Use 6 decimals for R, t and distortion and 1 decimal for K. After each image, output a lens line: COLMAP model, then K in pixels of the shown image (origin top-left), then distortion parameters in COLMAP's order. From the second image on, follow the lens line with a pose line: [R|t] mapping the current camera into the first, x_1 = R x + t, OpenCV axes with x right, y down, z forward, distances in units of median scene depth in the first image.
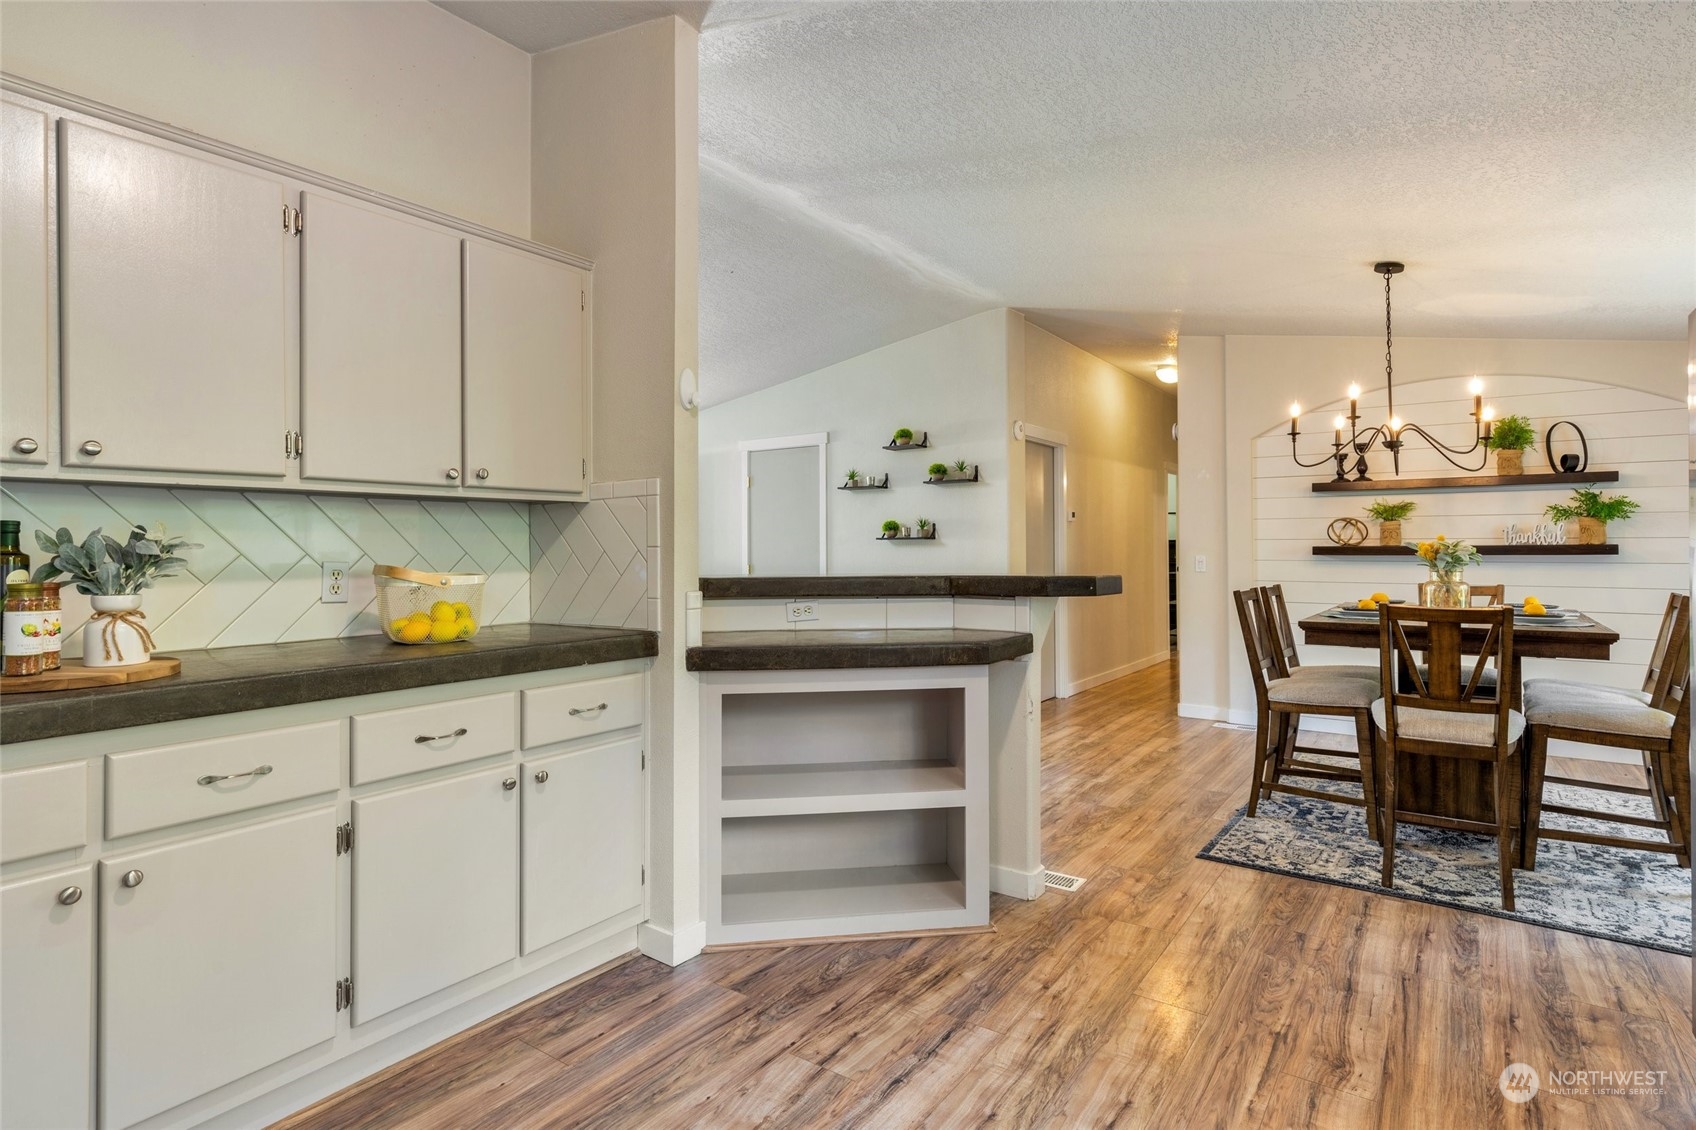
lens RADIAL K [[882.9, 0, 876.3], [0, 882.9, 544.4], [0, 0, 1]] dist [0.004731, -0.004956]
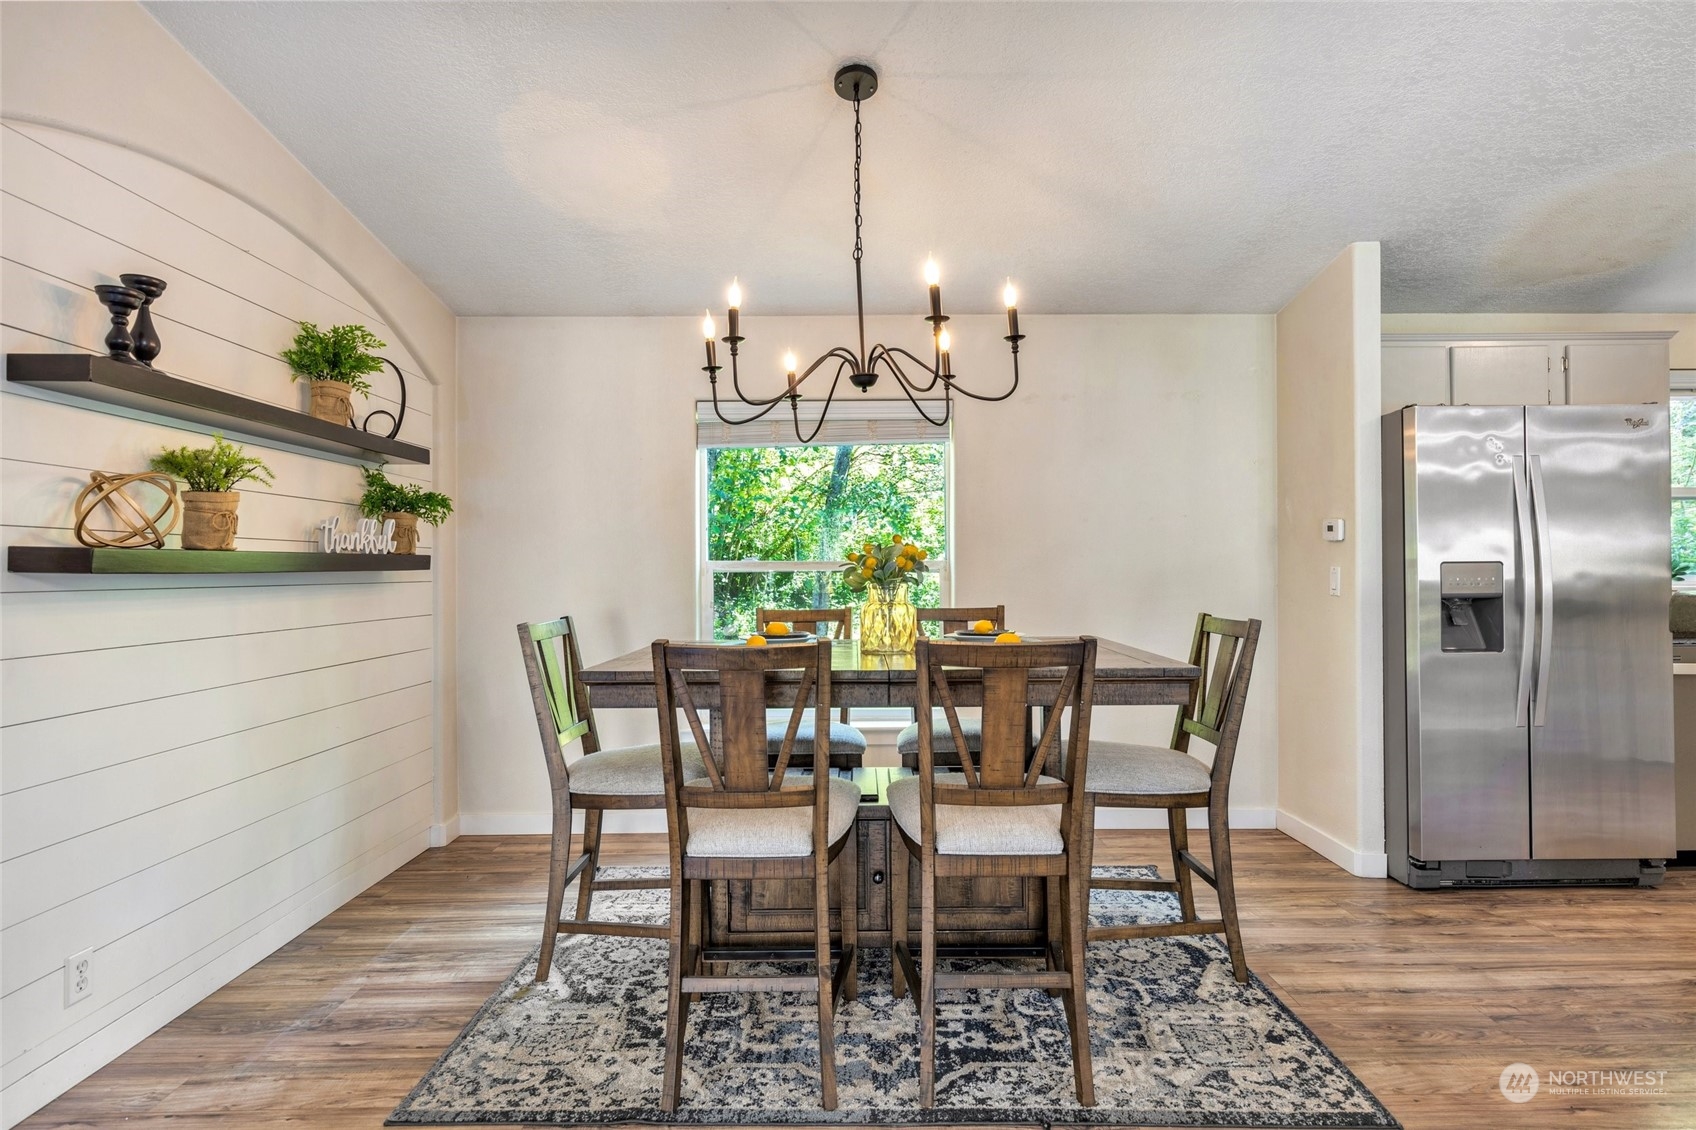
lens RADIAL K [[882.9, 0, 843.8], [0, 882.9, 574.3], [0, 0, 1]] dist [0.004731, -0.004956]
pose [[-0.555484, -0.007582, 0.831493, 0.100755], [-0.001526, 0.999966, 0.008098, 0.013311], [-0.831526, 0.003229, -0.555476, 1.481156]]
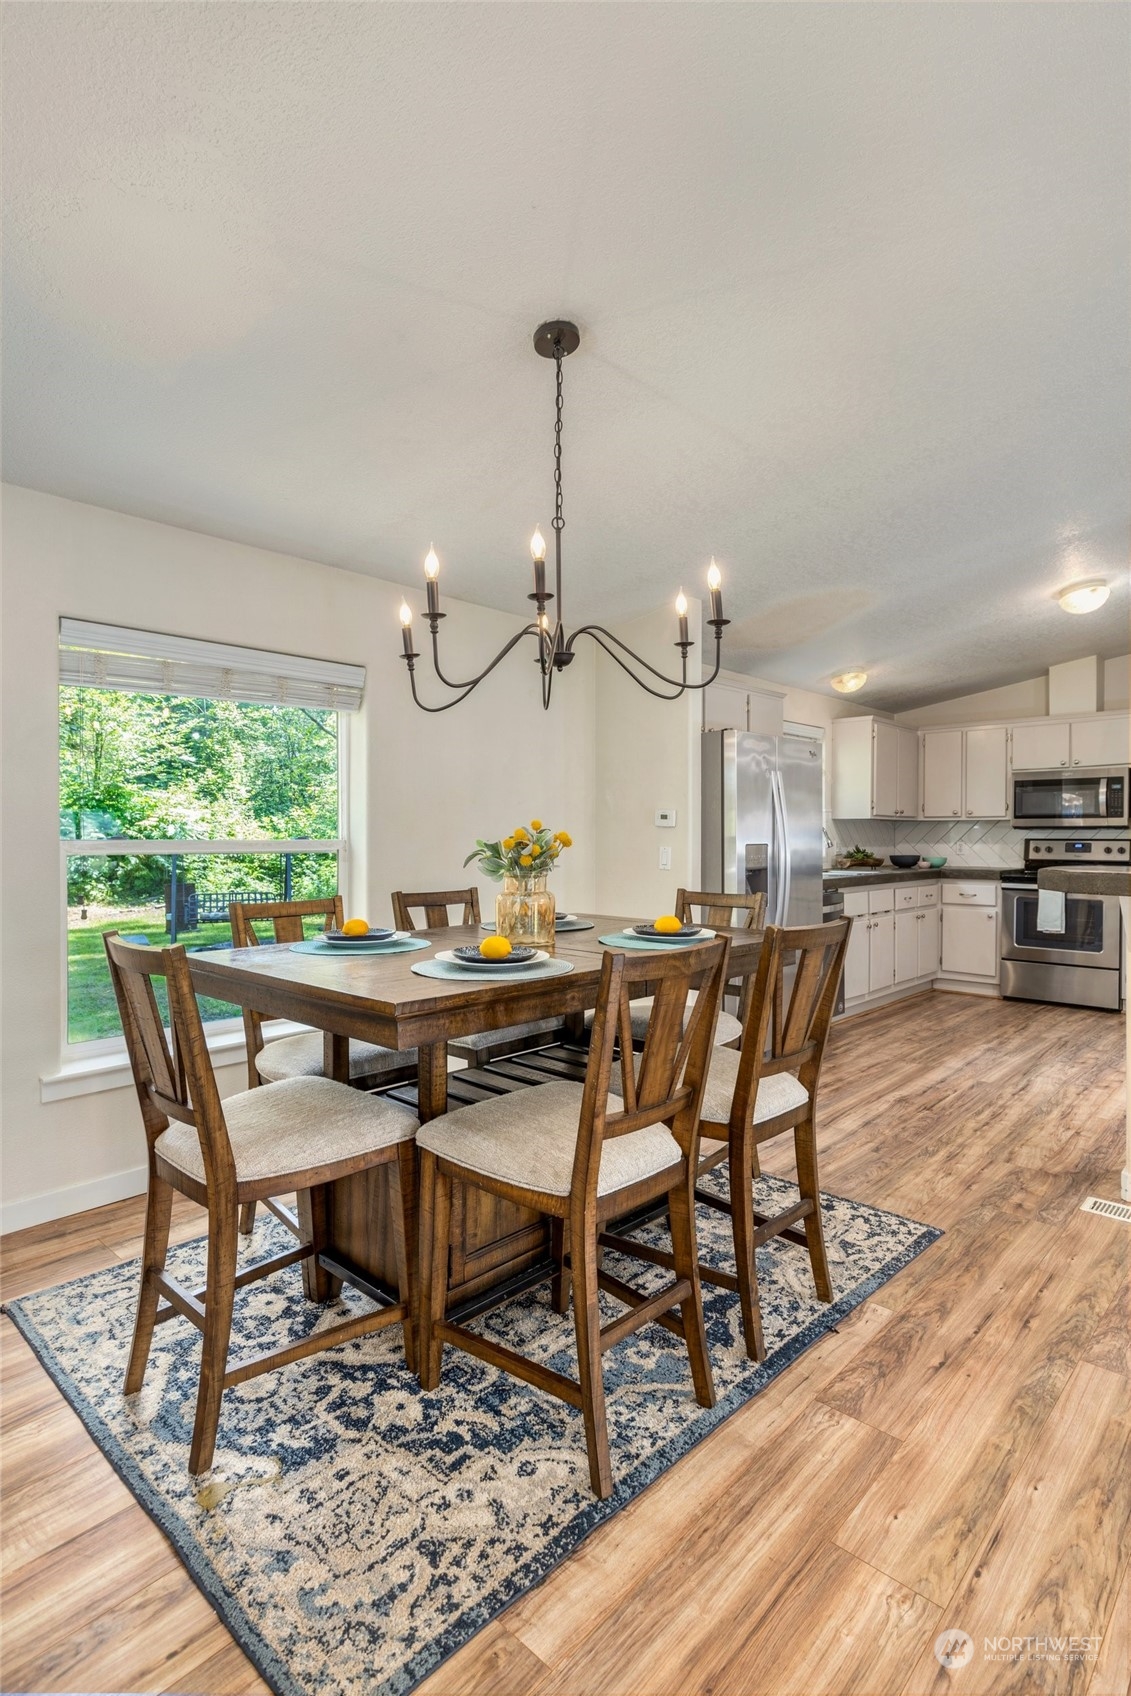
lens RADIAL K [[867.6, 0, 560.6], [0, 867.6, 853.1], [0, 0, 1]] dist [-0.003651, 0.003337]
pose [[-0.986324, -0.009562, 0.164541, 0.542780], [-0.006652, 0.999812, 0.018228, -0.000219], [-0.164684, 0.016884, -0.986202, 1.710968]]
